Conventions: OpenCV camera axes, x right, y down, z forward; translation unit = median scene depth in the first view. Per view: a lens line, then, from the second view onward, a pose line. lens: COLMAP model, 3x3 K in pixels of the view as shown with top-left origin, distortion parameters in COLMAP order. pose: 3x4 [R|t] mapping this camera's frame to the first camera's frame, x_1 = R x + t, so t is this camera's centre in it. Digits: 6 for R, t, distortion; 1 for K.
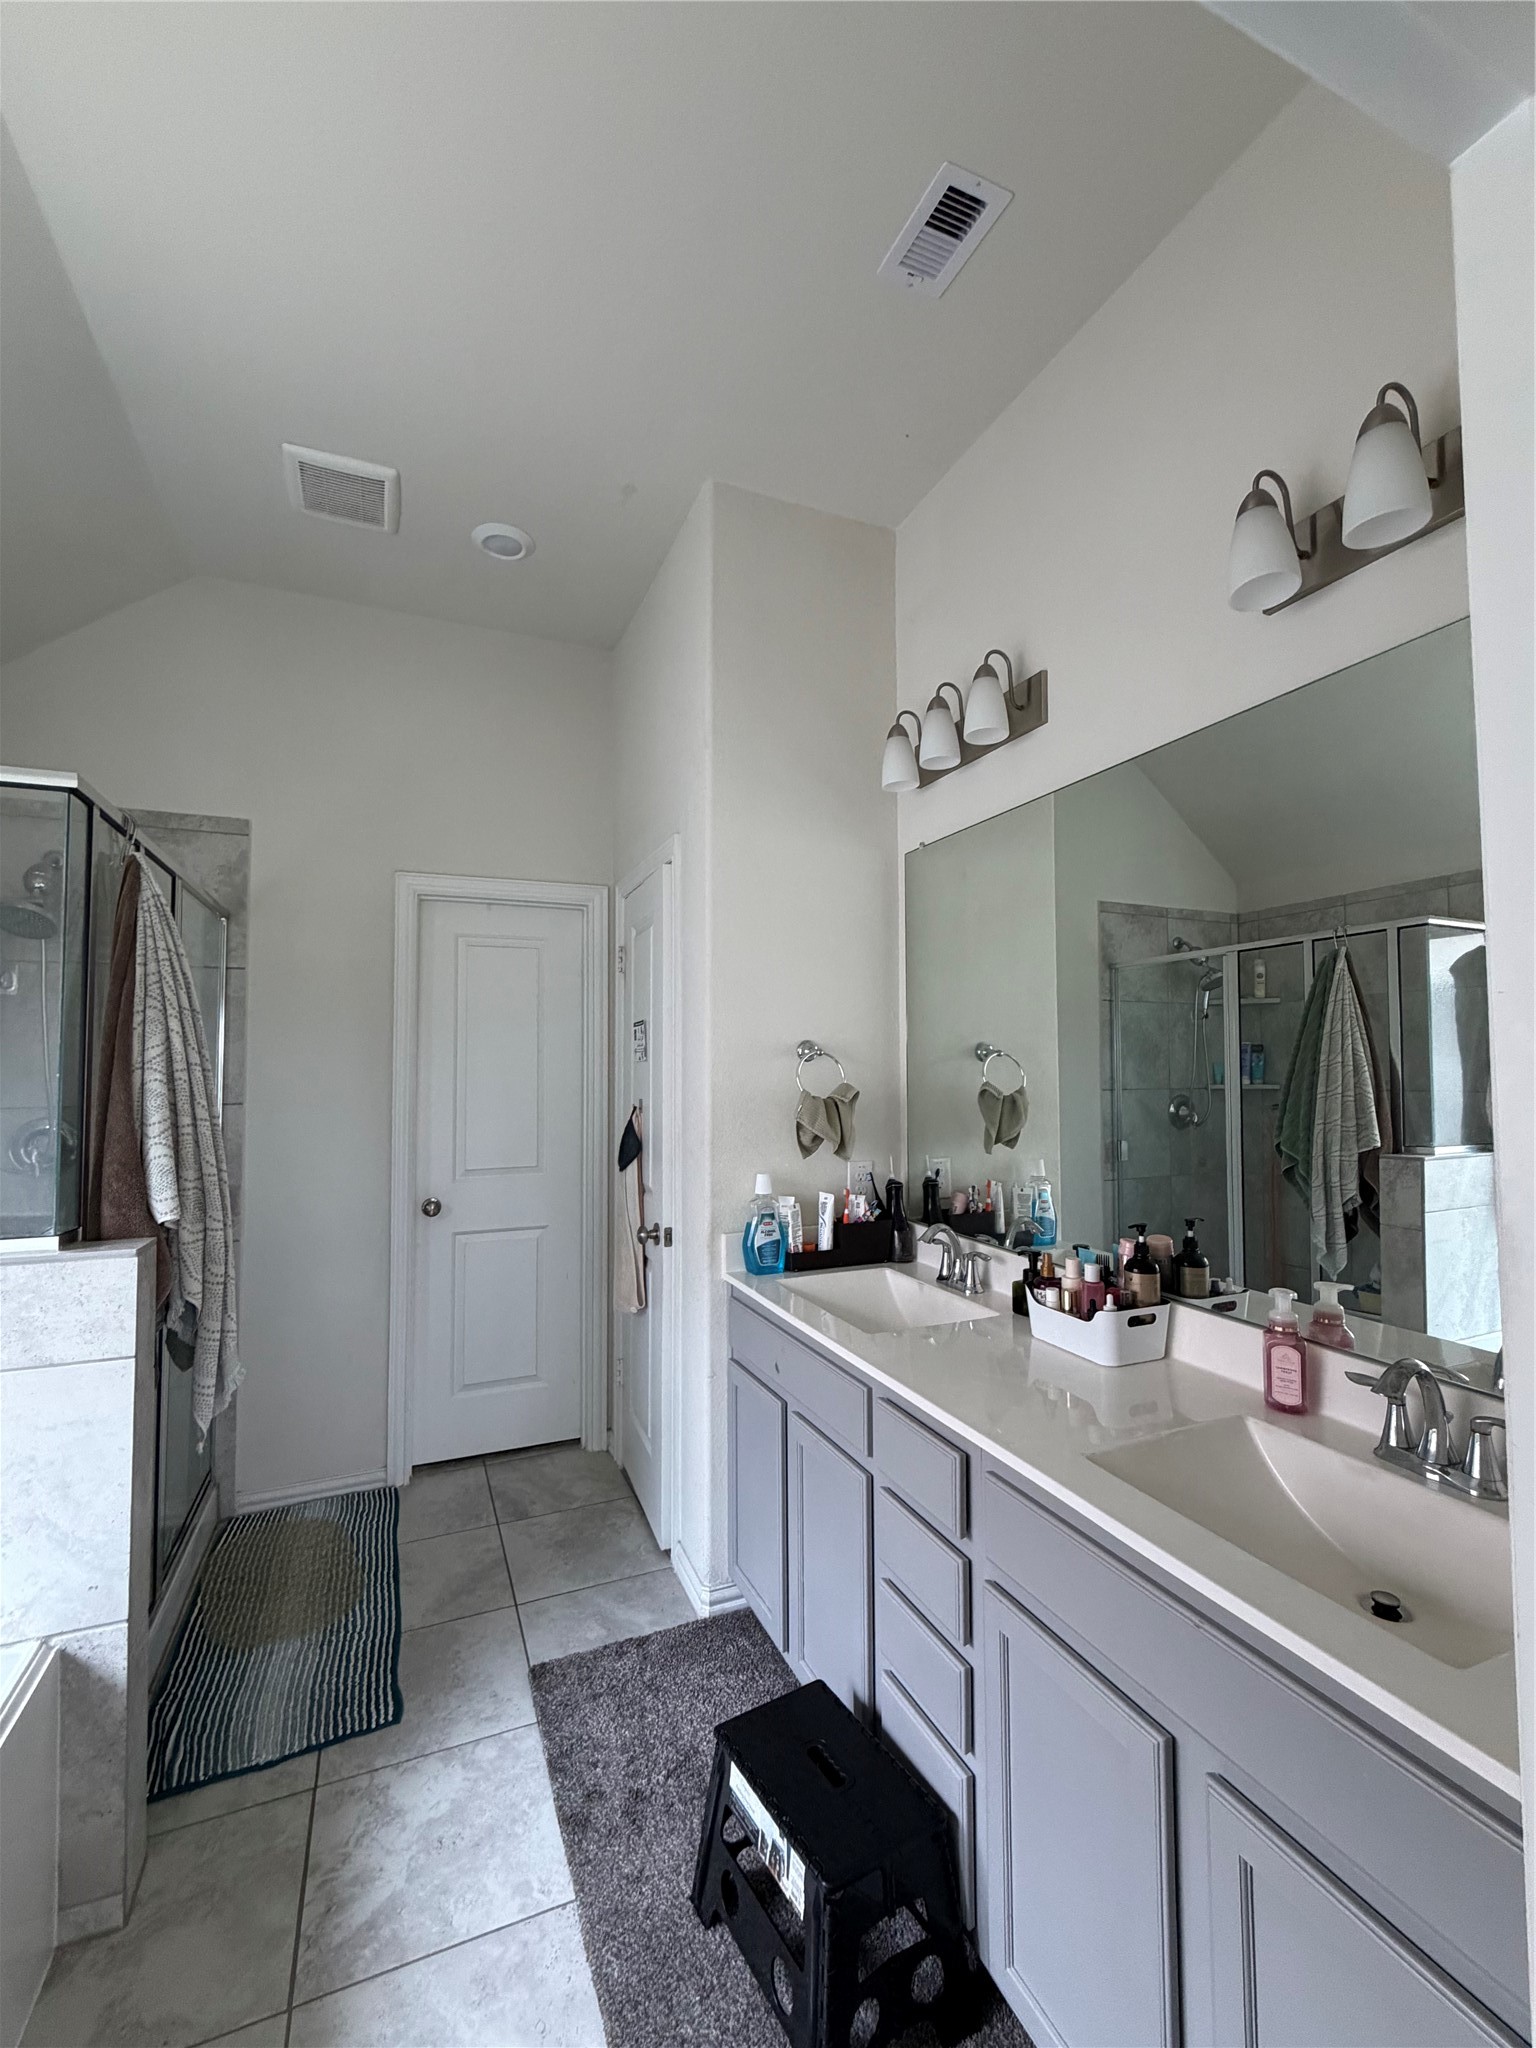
lens RADIAL K [[864.2, 0, 767.2], [0, 864.2, 1037.6], [0, 0, 1]] dist [-0.000045, -0.000085]
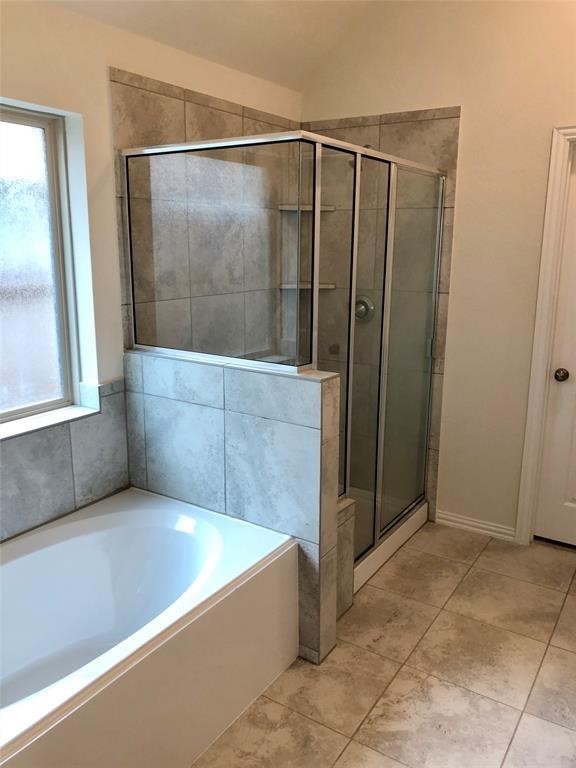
lens RADIAL K [[625.0, 0, 288.0], [0, 625.0, 384.0], [0, 0, 1]] dist [0.005539, -0.002557]
pose [[0.562507, 0.201852, -0.801774, 0.320483], [0.010449, 0.967927, 0.251012, -0.088745], [0.826726, -0.149574, 0.542357, 0.121113]]
